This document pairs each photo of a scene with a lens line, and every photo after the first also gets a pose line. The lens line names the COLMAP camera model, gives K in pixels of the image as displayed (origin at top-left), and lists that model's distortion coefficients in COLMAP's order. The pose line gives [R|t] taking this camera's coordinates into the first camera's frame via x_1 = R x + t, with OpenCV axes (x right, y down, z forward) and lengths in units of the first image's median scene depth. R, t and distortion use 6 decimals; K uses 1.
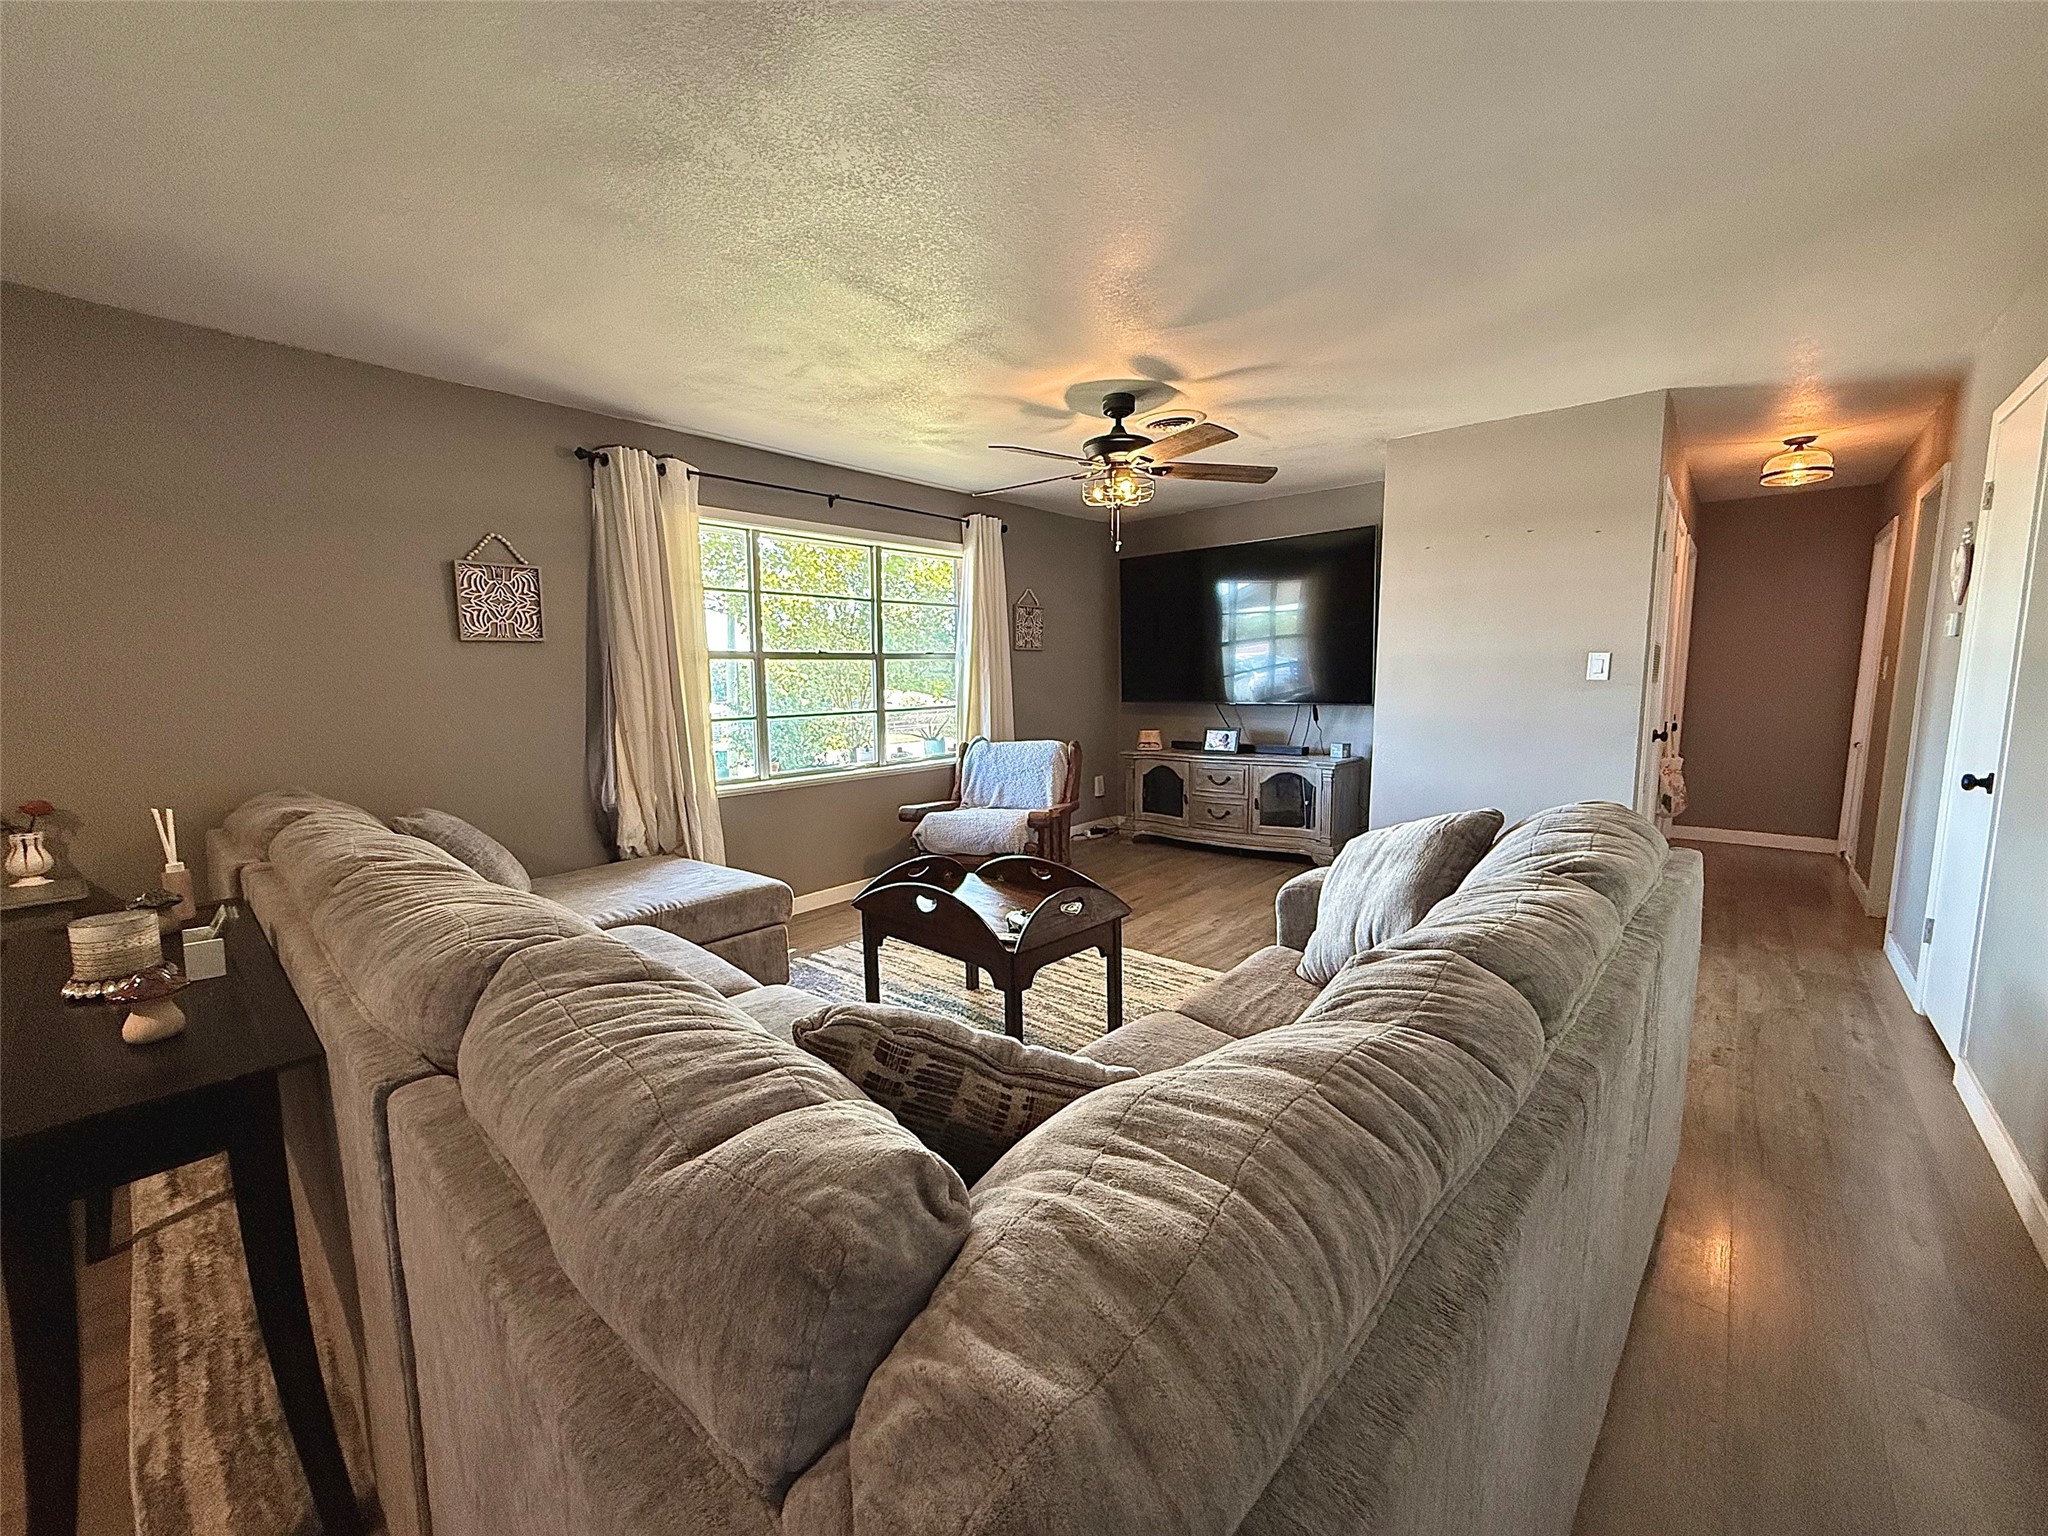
lens RADIAL K [[815.9, 0, 1015.4], [0, 815.9, 764.1], [0, 0, 1]] dist [-0.001334, 0.000324]
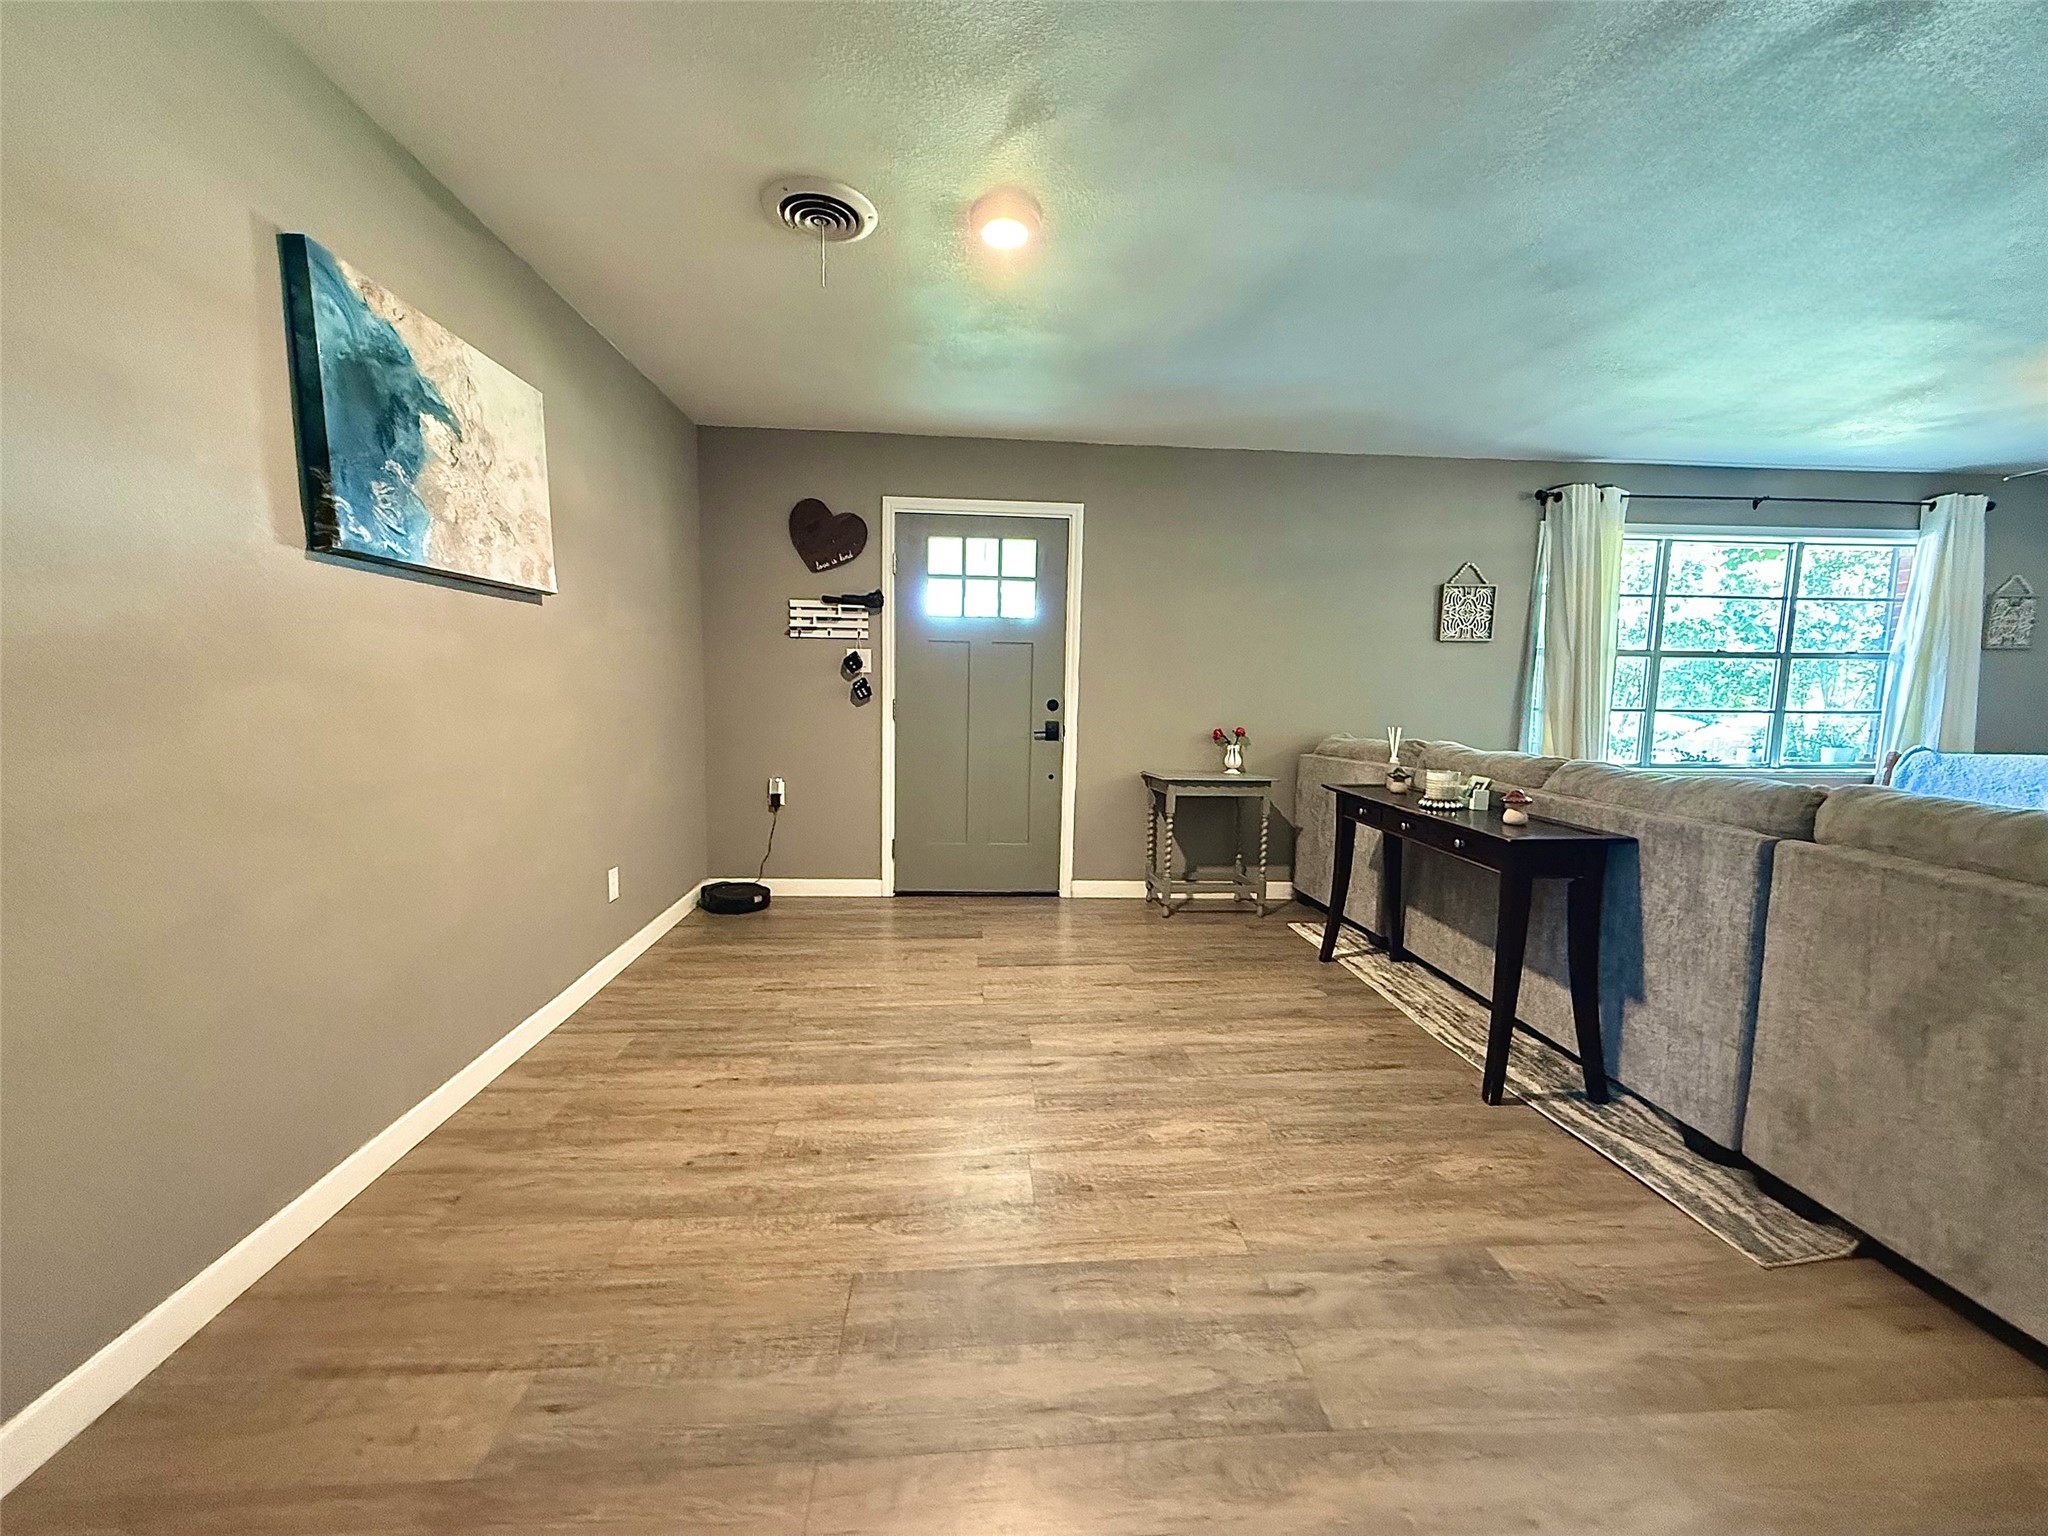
lens RADIAL K [[815.9, 0, 1015.4], [0, 815.9, 764.1], [0, 0, 1]] dist [-0.001334, 0.000324]
pose [[0.710456, 0.087500, -0.698281, -0.145538], [-0.098573, 0.994831, 0.024369, 0.071711], [0.696804, 0.051519, 0.715409, -0.370791]]
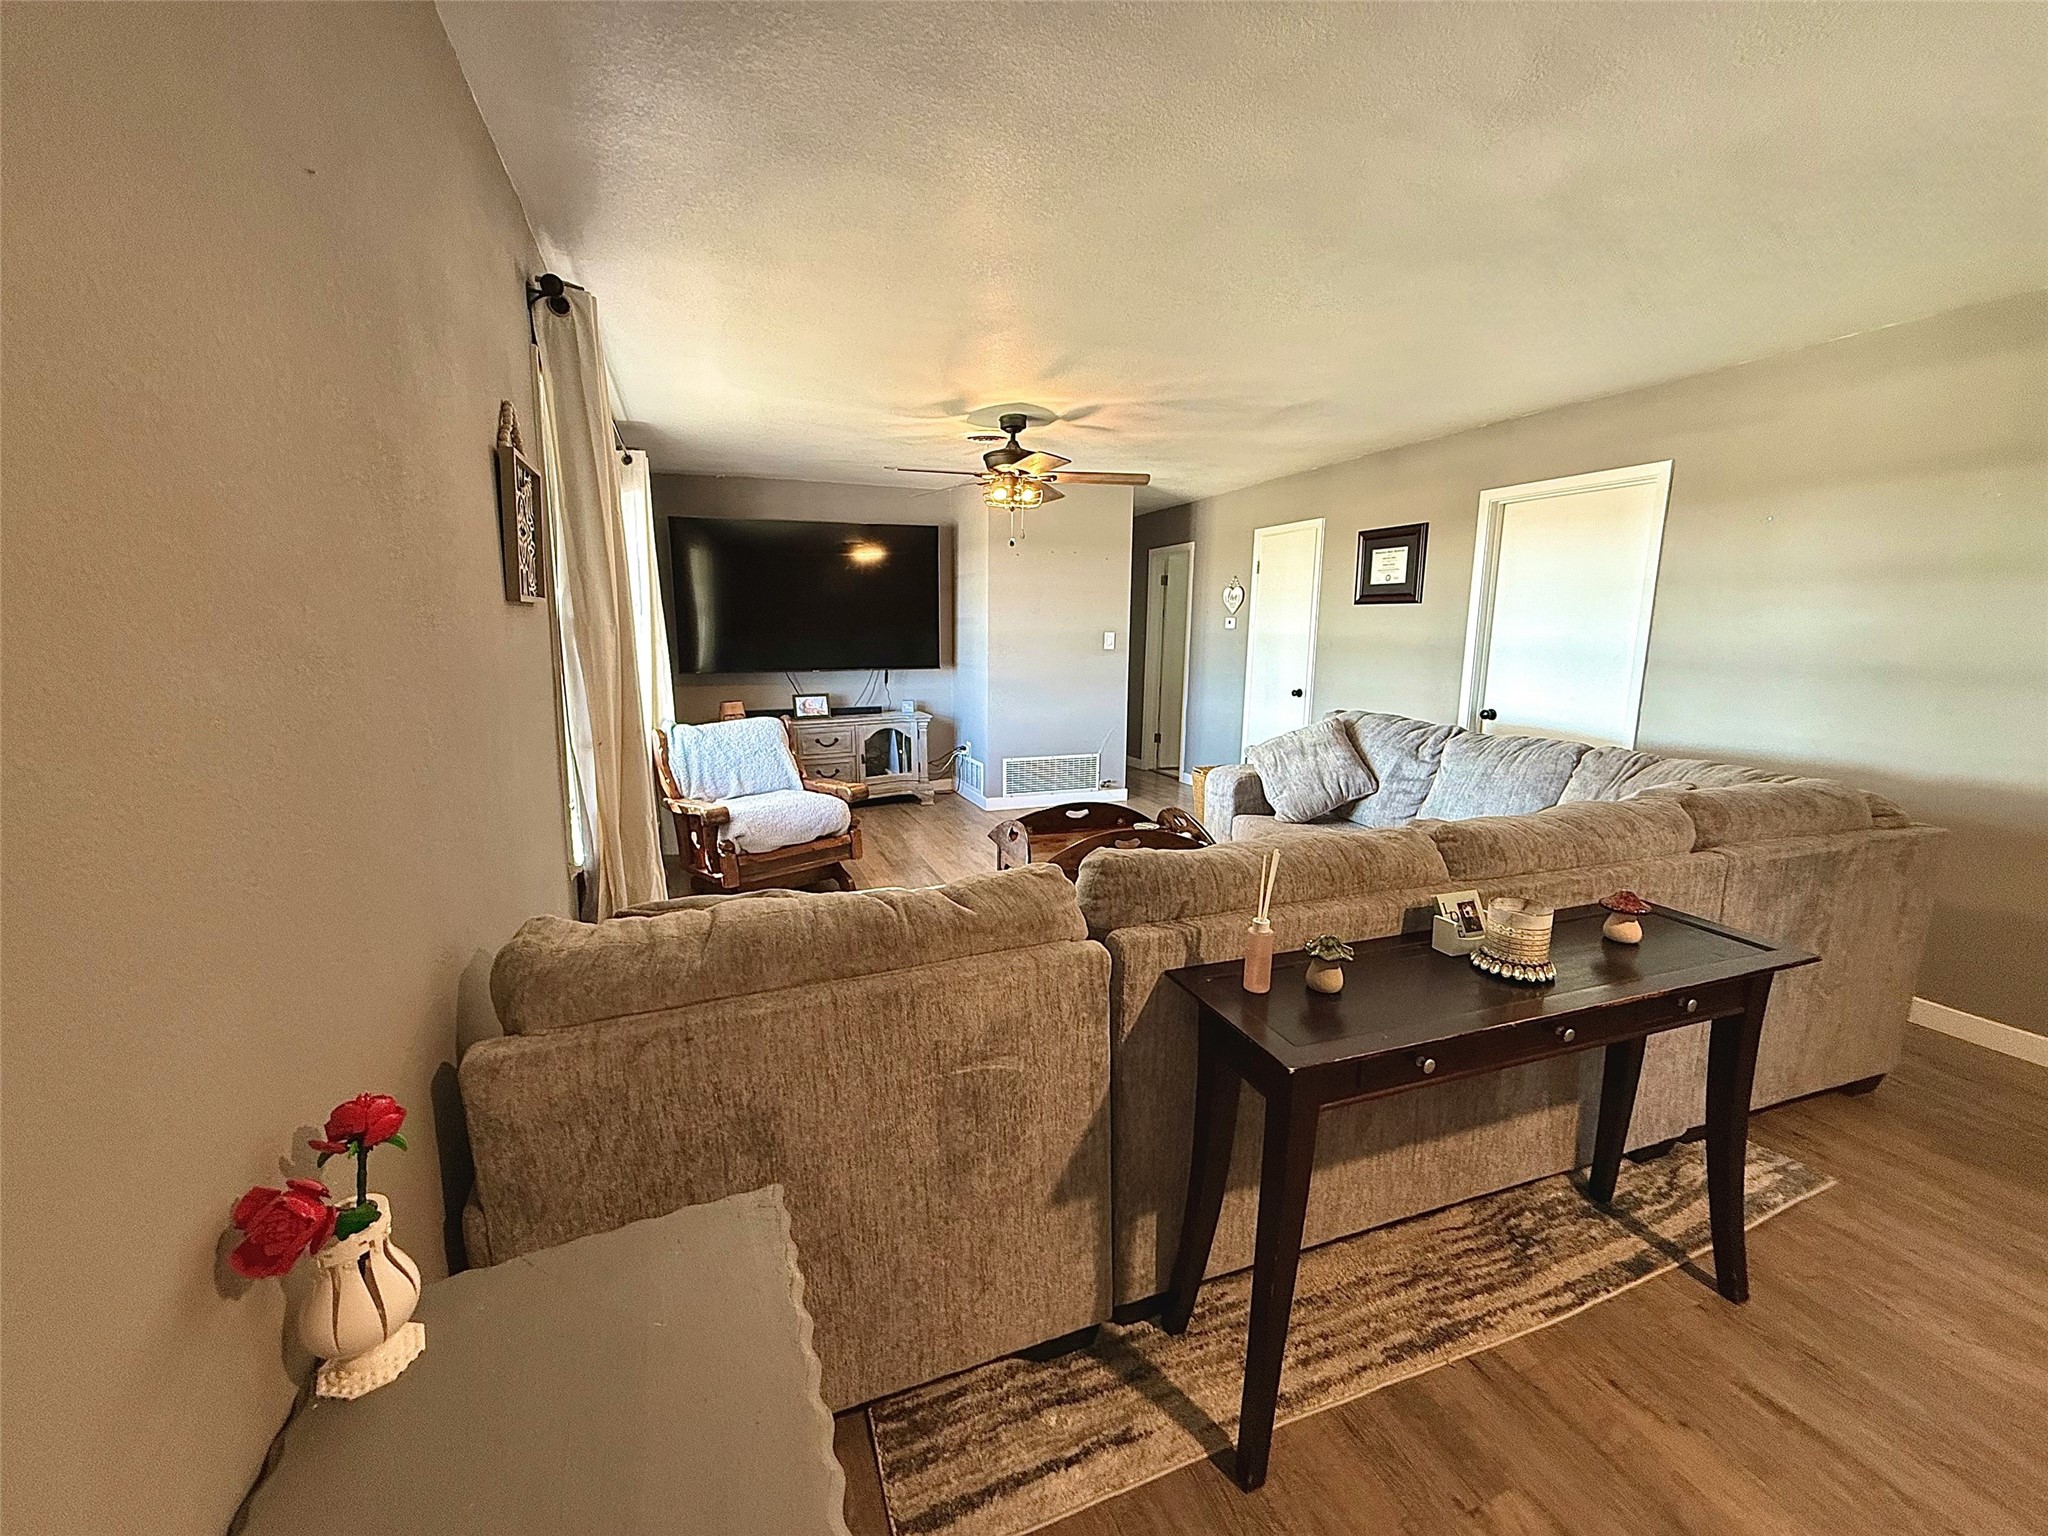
lens RADIAL K [[812.4, 0, 1024.0], [0, 812.4, 768.0], [0, 0, 1]] dist [0.007209, 0.000123]
pose [[0.451049, -0.140845, 0.881316, -0.741788], [0.090081, 0.989611, 0.112049, -0.055507], [-0.887942, 0.028850, 0.459050, 0.345184]]
